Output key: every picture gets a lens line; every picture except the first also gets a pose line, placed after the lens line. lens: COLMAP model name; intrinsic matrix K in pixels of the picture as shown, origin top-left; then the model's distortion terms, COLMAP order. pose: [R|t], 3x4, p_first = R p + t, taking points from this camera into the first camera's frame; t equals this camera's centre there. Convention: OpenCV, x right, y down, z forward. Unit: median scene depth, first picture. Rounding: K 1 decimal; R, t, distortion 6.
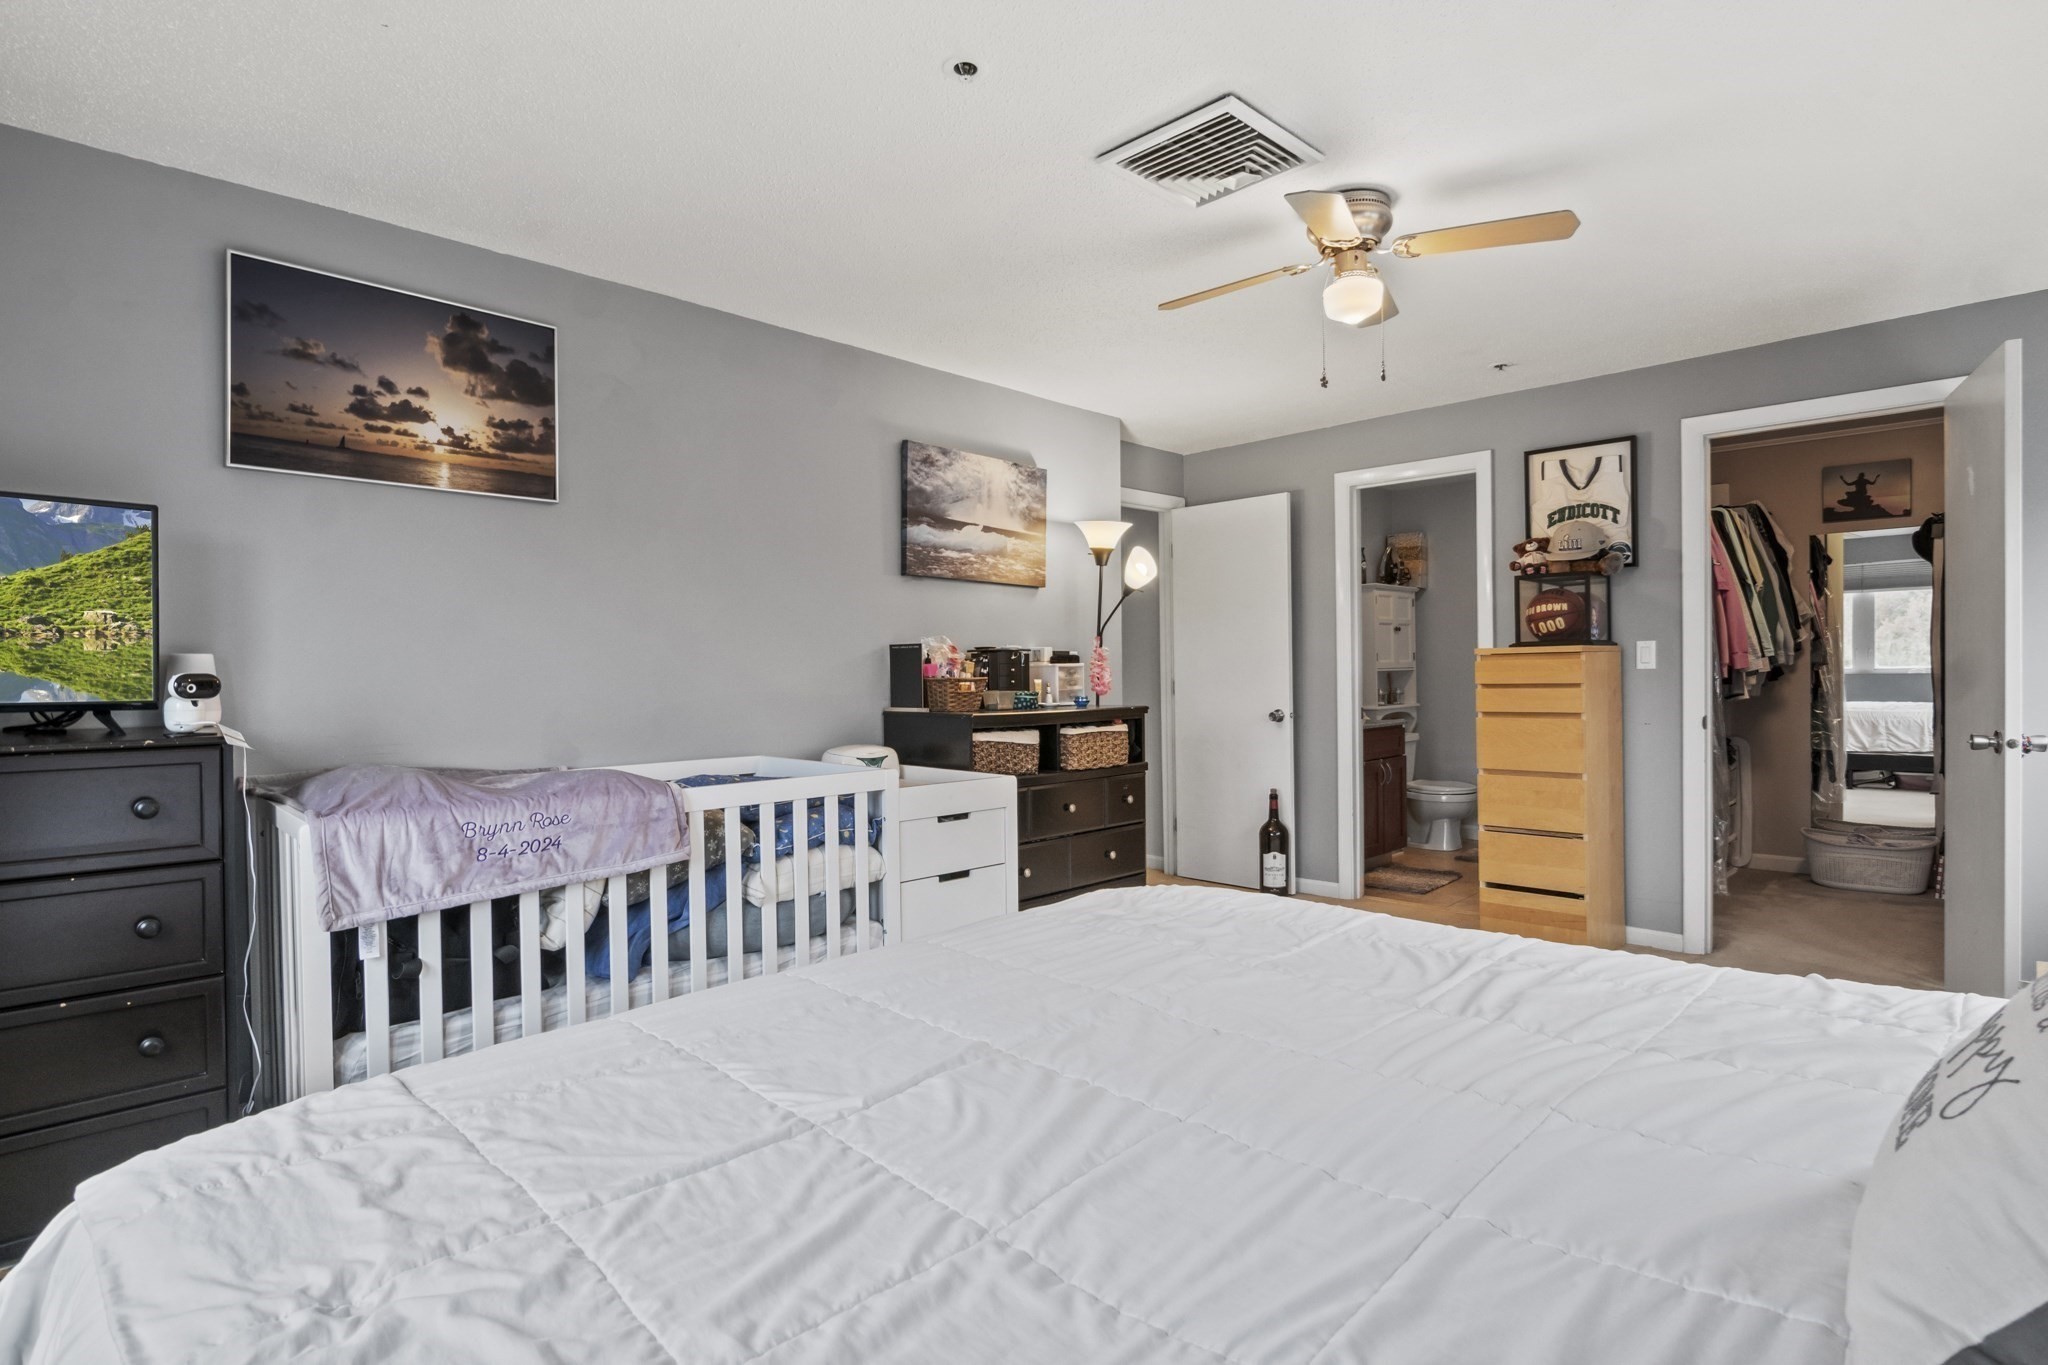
lens RADIAL K [[1020.2, 0, 1044.7], [0, 1020.2, 681.6], [0, 0, 1]] dist [-0.003110, -0.000453]
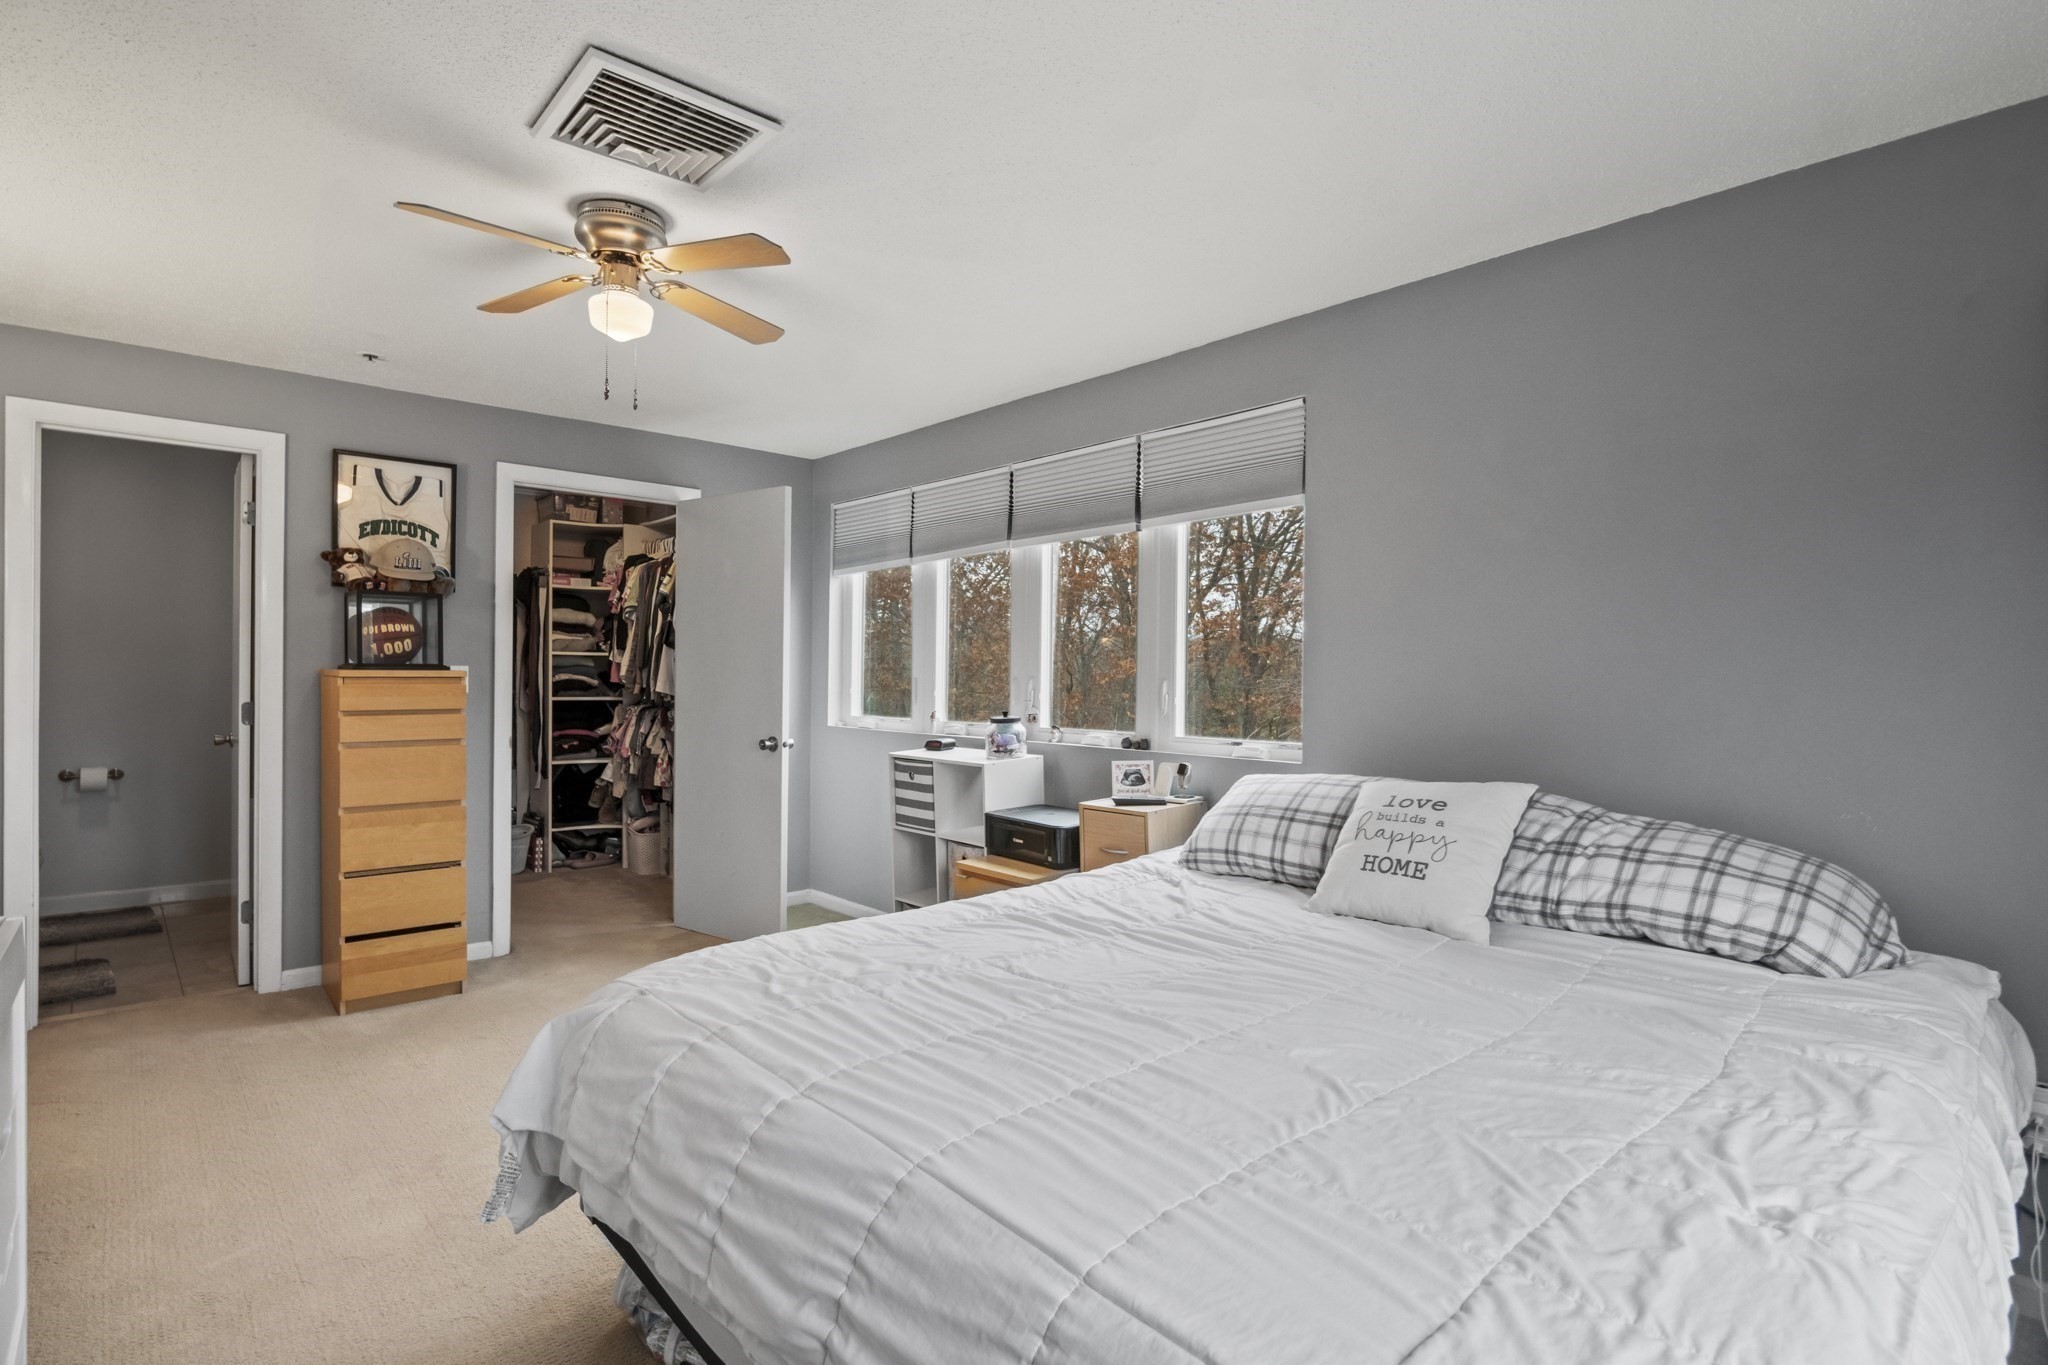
lens RADIAL K [[1016.0, 0, 1031.7], [0, 1016.0, 674.7], [0, 0, 1]] dist [-0.007082, -0.001500]
pose [[0.056485, 0.014157, 0.998303, -0.443897], [0.001251, 0.999898, -0.014250, -0.017296], [-0.998403, 0.002054, 0.056461, 0.405213]]
